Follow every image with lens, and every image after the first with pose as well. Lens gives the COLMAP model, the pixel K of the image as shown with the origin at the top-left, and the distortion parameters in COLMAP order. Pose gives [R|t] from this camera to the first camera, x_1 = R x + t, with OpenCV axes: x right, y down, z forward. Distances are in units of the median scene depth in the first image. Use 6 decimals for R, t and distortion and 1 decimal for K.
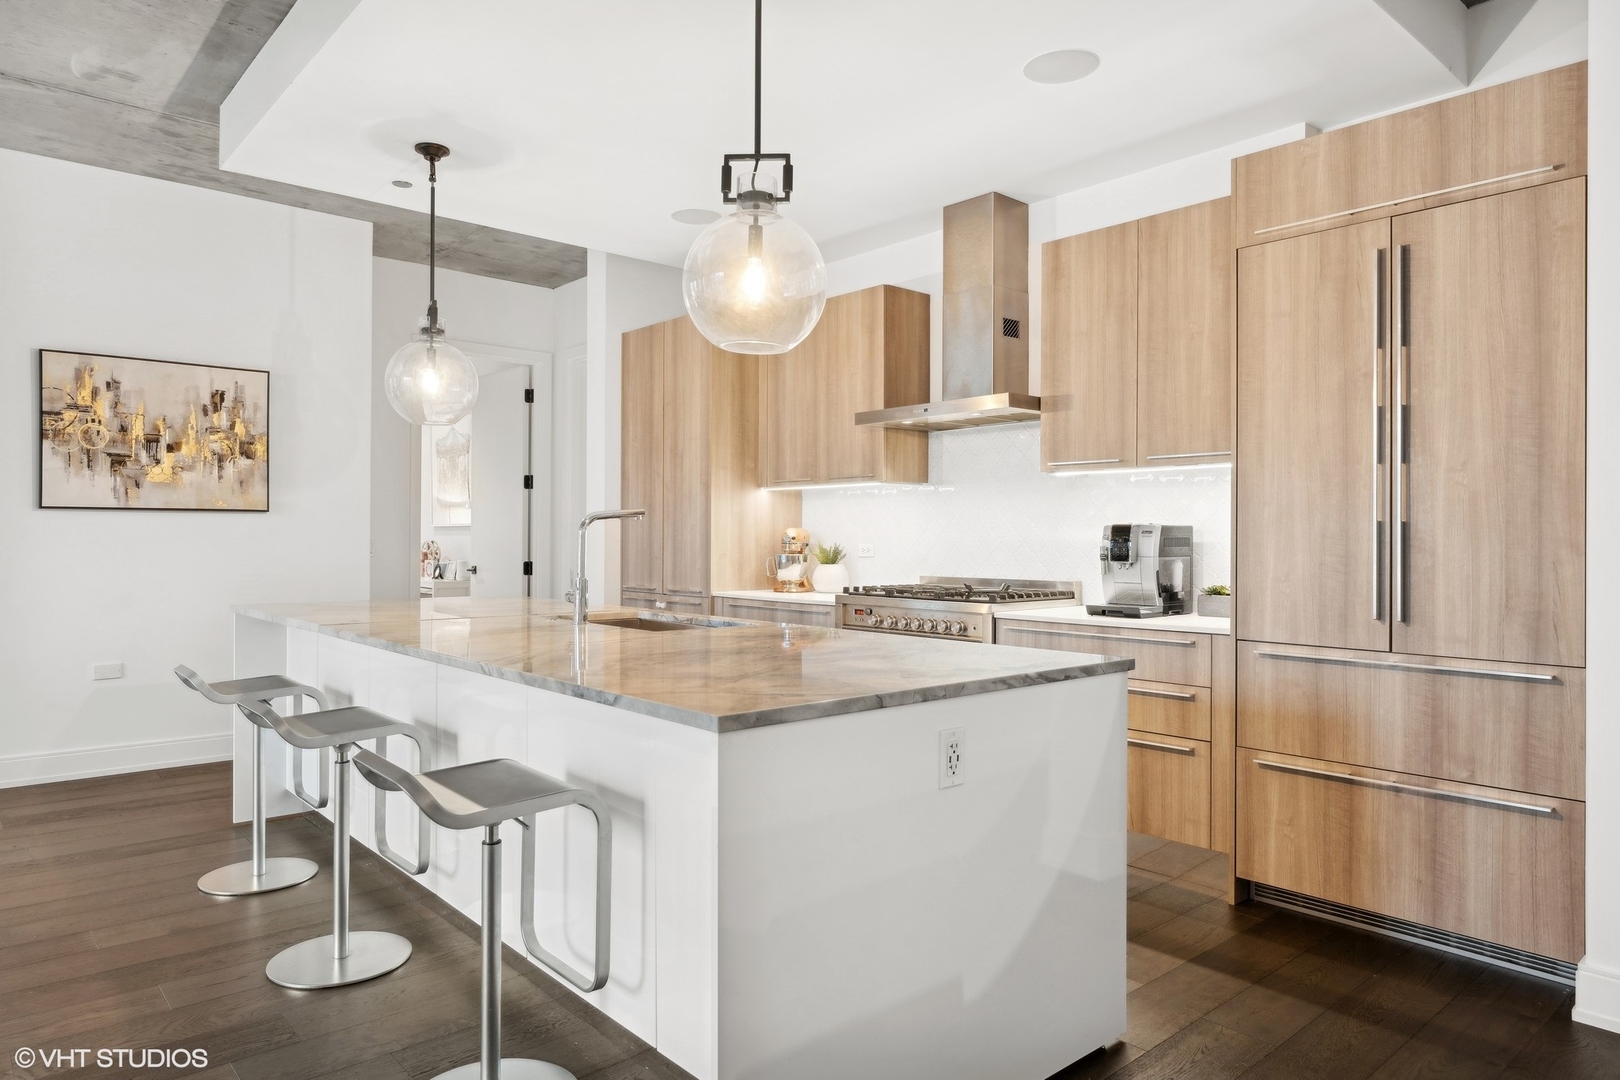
lens RADIAL K [[1021.3, 0, 811.8], [0, 1021.3, 542.8], [0, 0, 1]] dist [-0.009606, 0.003821]
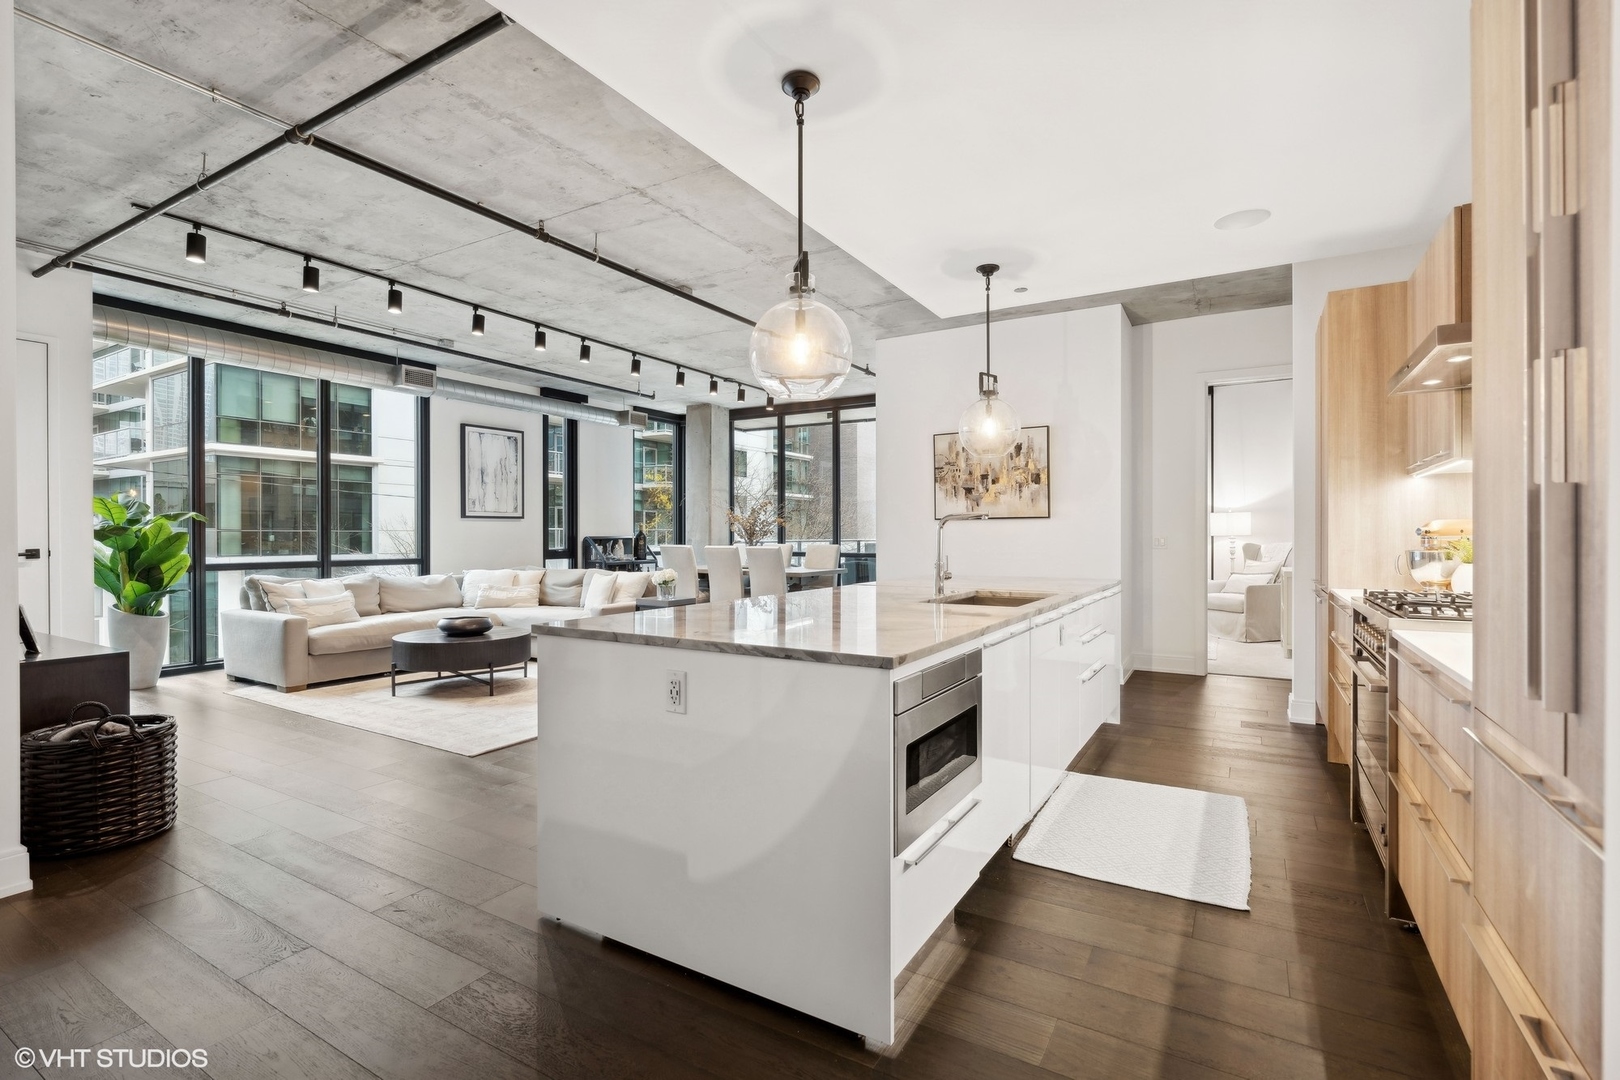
lens RADIAL K [[752.4, 0, 806.1], [0, 752.4, 538.7], [0, 0, 1]] dist [-0.002287, -0.000133]
pose [[0.300744, -0.001233, -0.953704, 0.498629], [0.000243, 0.999999, -0.001217, 0.001984], [0.953705, 0.000134, 0.300744, 0.369414]]
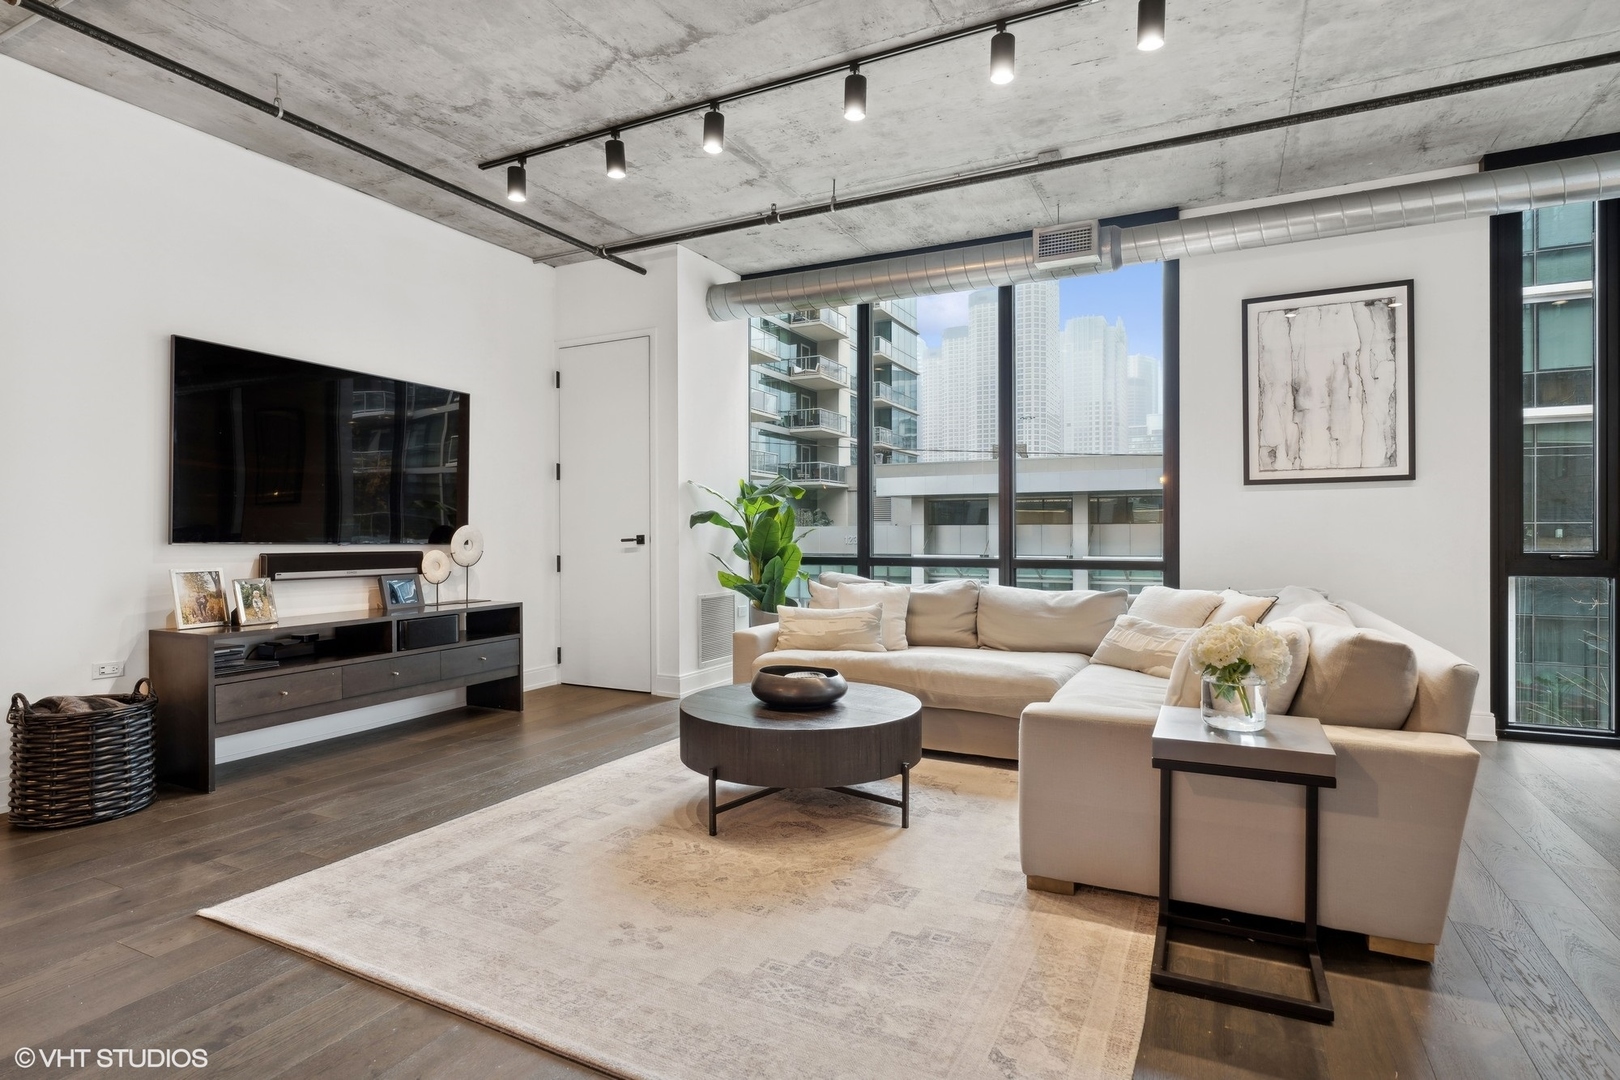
lens RADIAL K [[841.7, 0, 803.6], [0, 841.7, 529.3], [0, 0, 1]] dist [-0.008938, 0.000891]
pose [[-0.928491, -0.006674, -0.371296, -0.575557], [-0.004903, 0.999972, -0.005713, 0.012706], [0.371324, -0.003484, -0.928497, 0.873950]]
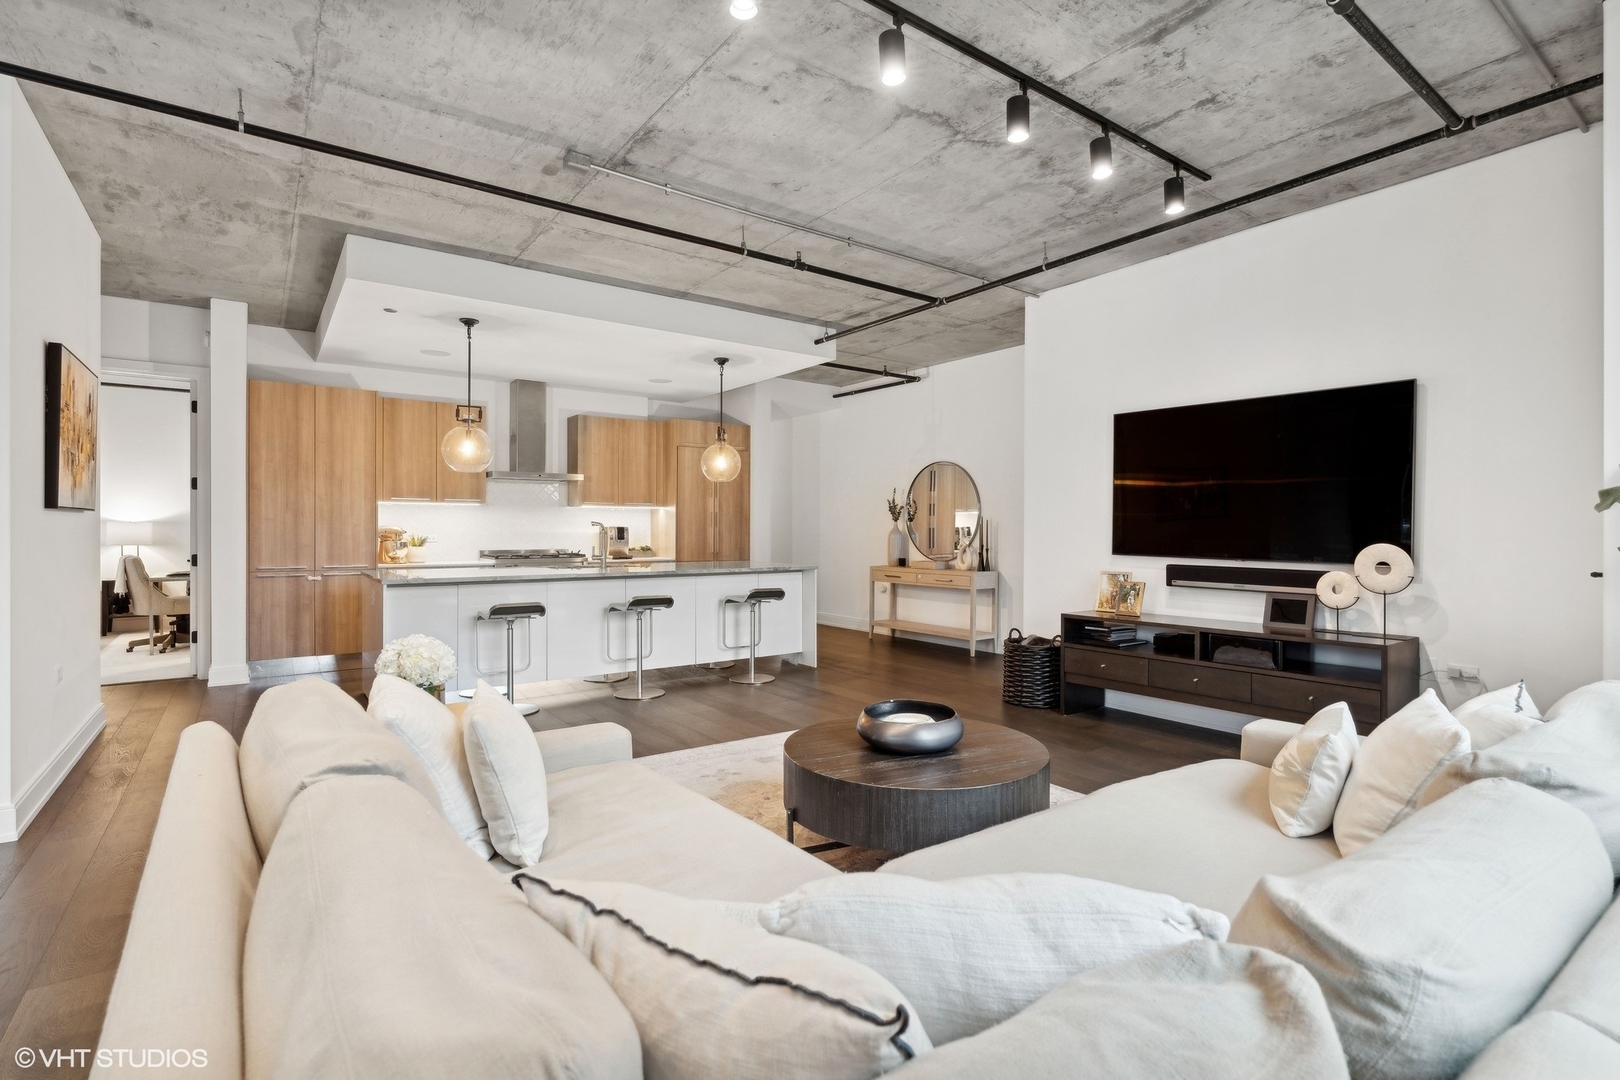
lens RADIAL K [[752.4, 0, 813.1], [0, 752.4, 525.8], [0, 0, 1]] dist [-0.002287, -0.000133]
pose [[0.087454, -0.000625, 0.996168, -1.435899], [0.000939, 0.999999, 0.000545, -0.017362], [-0.996168, 0.000888, 0.087454, 0.232832]]
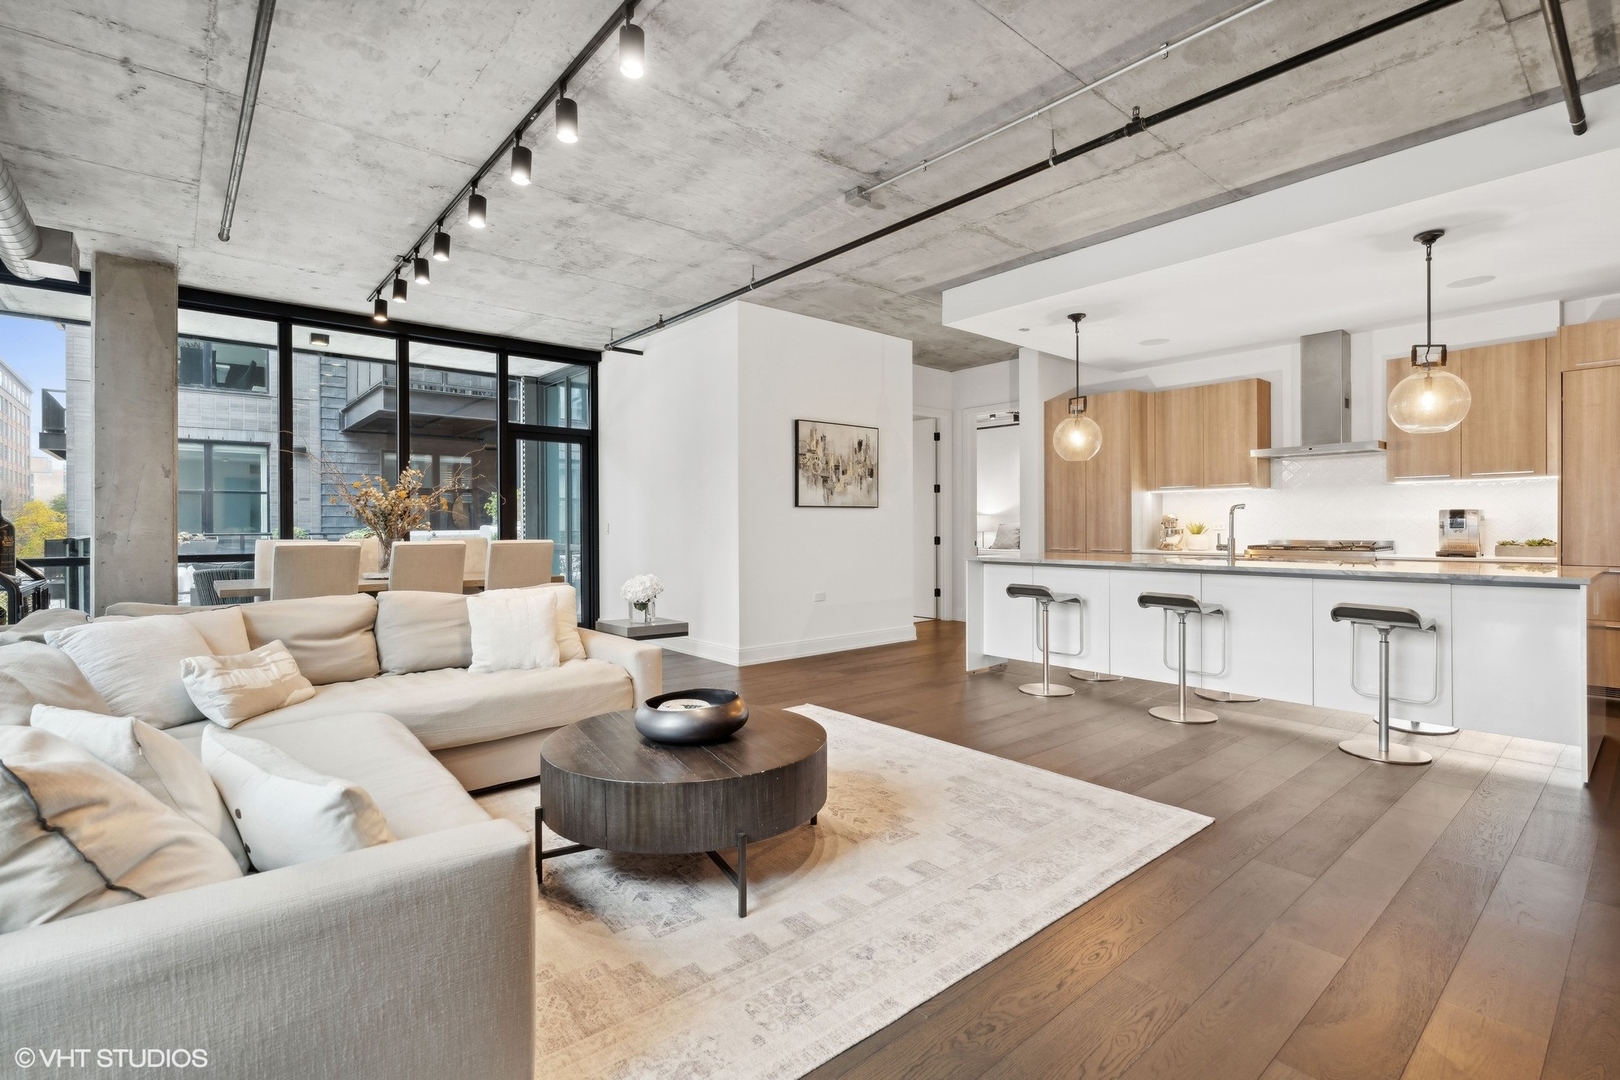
lens RADIAL K [[752.4, 0, 810.2], [0, 752.4, 526.3], [0, 0, 1]] dist [-0.002287, -0.000133]
pose [[0.999902, -0.010689, -0.009013, -0.745111], [0.010670, 0.999941, -0.002191, 0.003389], [0.009036, 0.002095, 0.999957, -0.350441]]
